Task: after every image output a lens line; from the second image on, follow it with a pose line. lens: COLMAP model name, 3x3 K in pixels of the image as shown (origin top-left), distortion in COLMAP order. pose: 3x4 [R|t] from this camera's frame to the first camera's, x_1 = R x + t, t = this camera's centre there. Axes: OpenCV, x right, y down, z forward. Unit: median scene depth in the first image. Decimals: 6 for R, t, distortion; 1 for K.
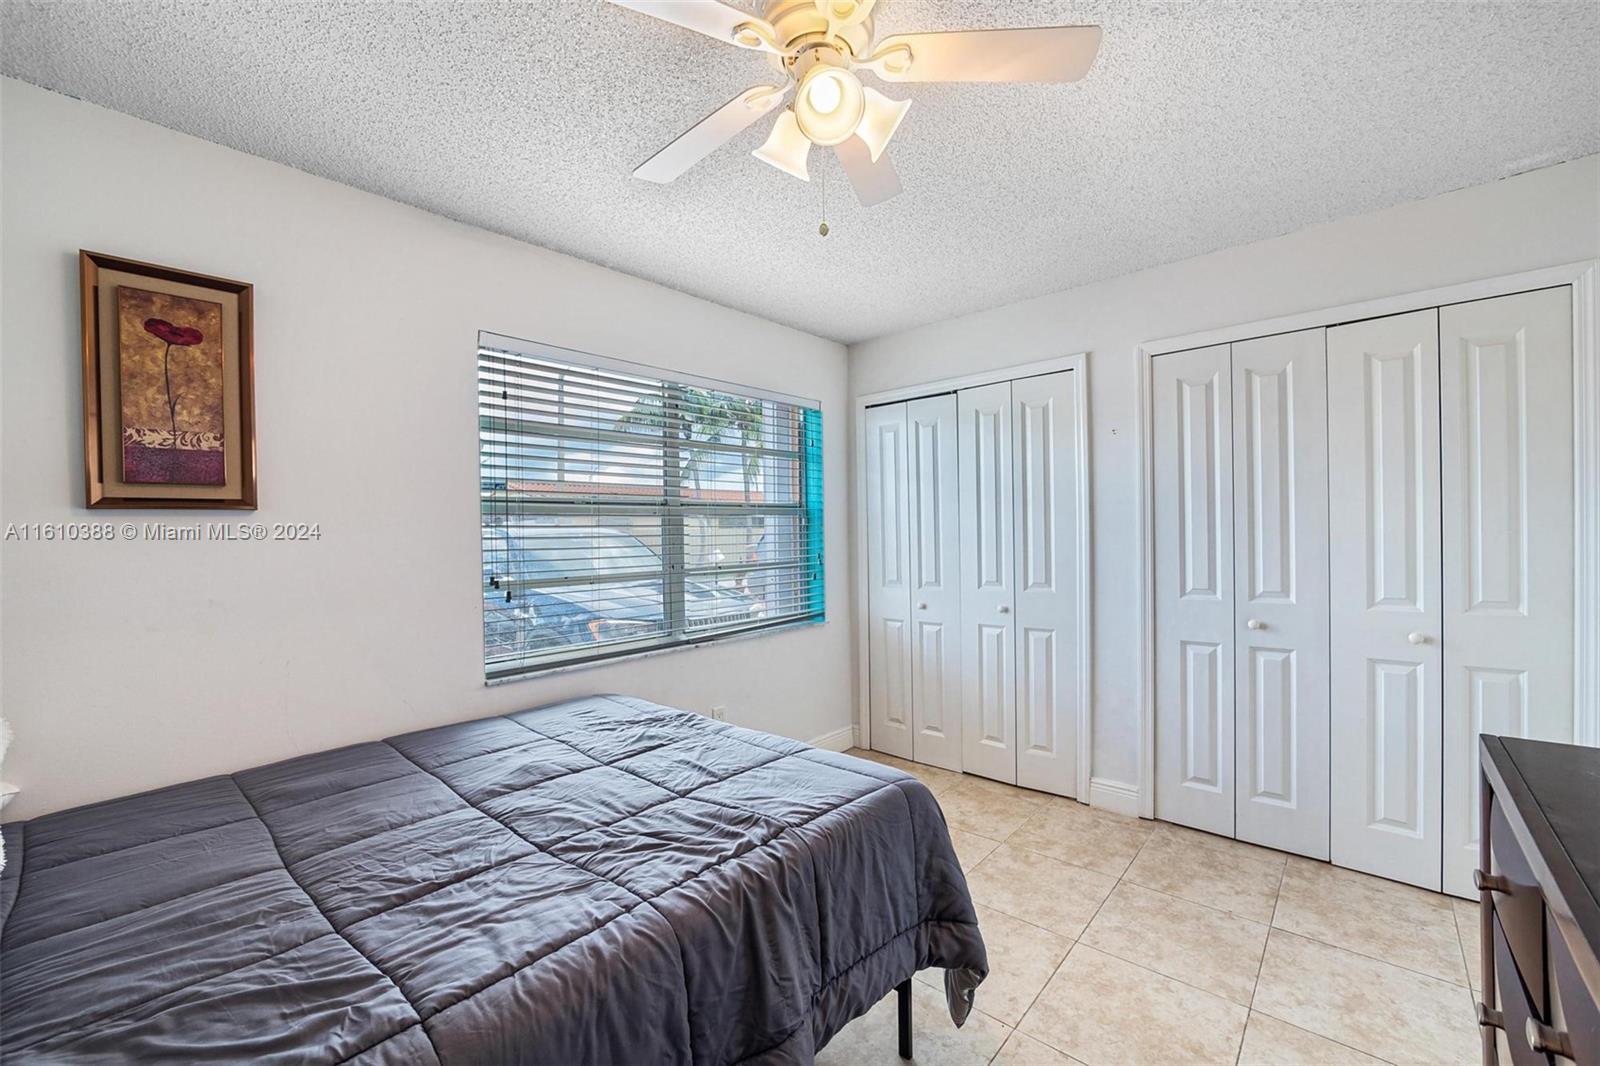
lens RADIAL K [[666.5, 0, 800.0], [0, 666.5, 533.0], [0, 0, 1]] dist [-0.038271, 0.004701]
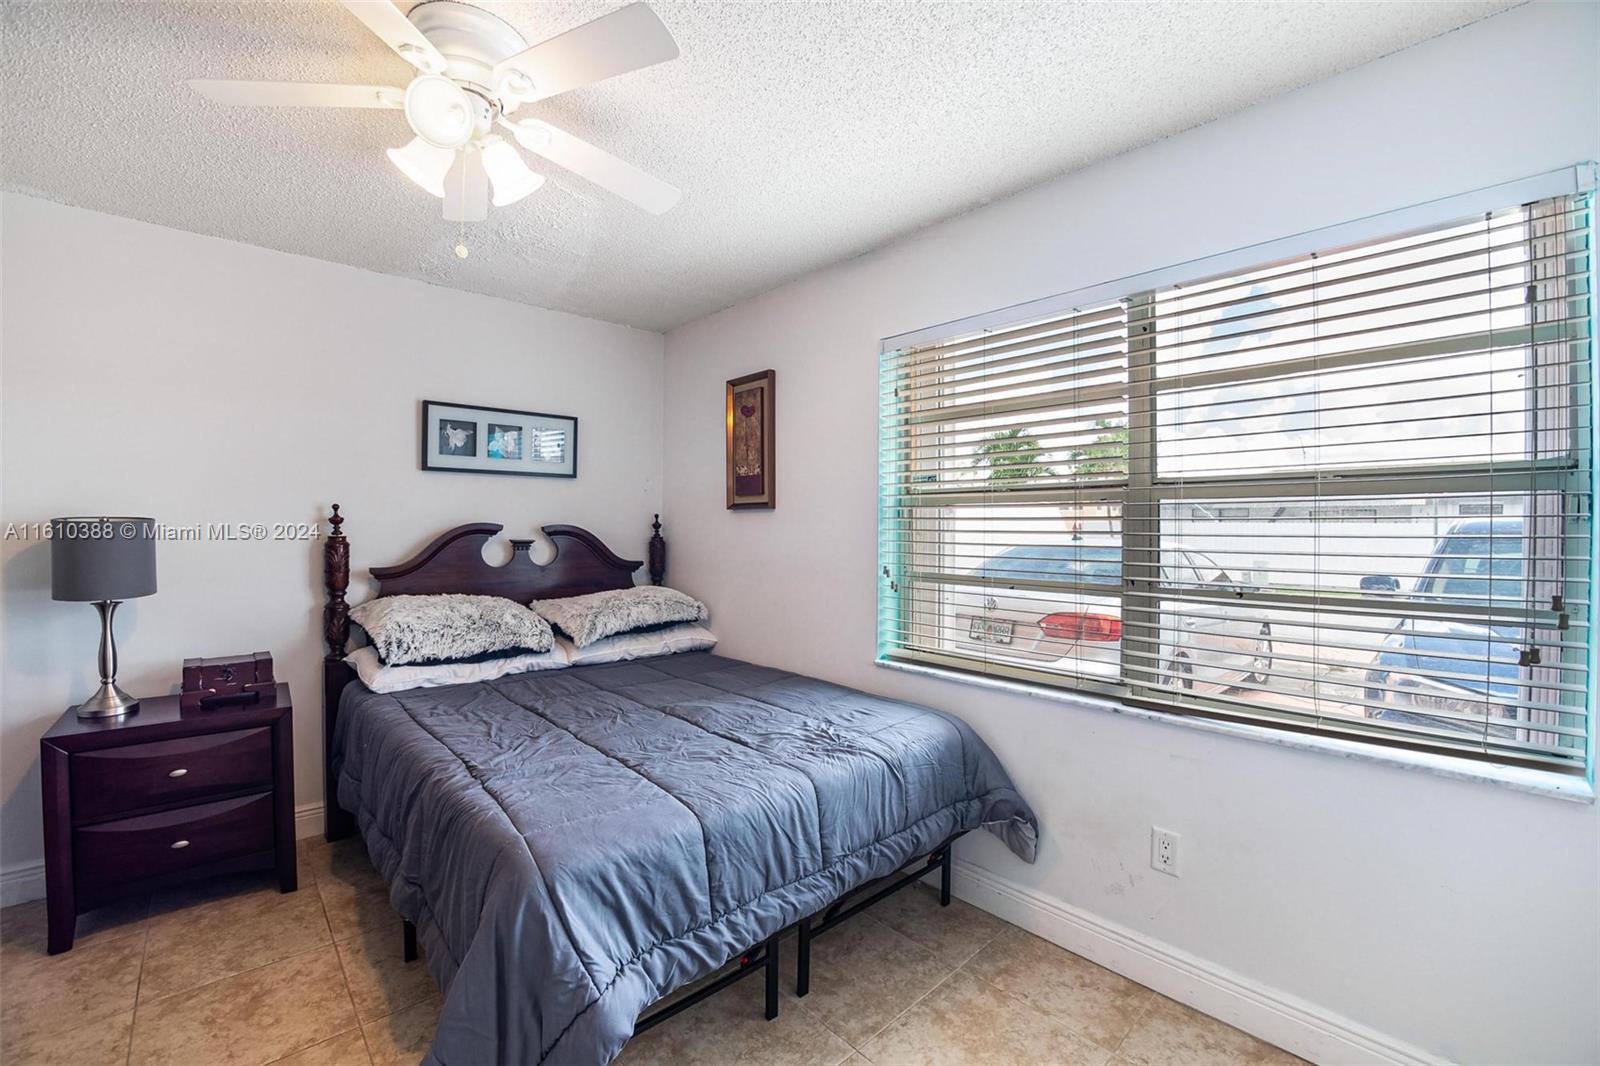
lens RADIAL K [[666.5, 0, 800.0], [0, 666.5, 533.0], [0, 0, 1]] dist [-0.038271, 0.004701]
pose [[-0.117044, 0.031059, -0.992641, 0.780322], [-0.002281, 0.999500, 0.031543, -0.026263], [0.993124, 0.005956, -0.116915, 1.238014]]
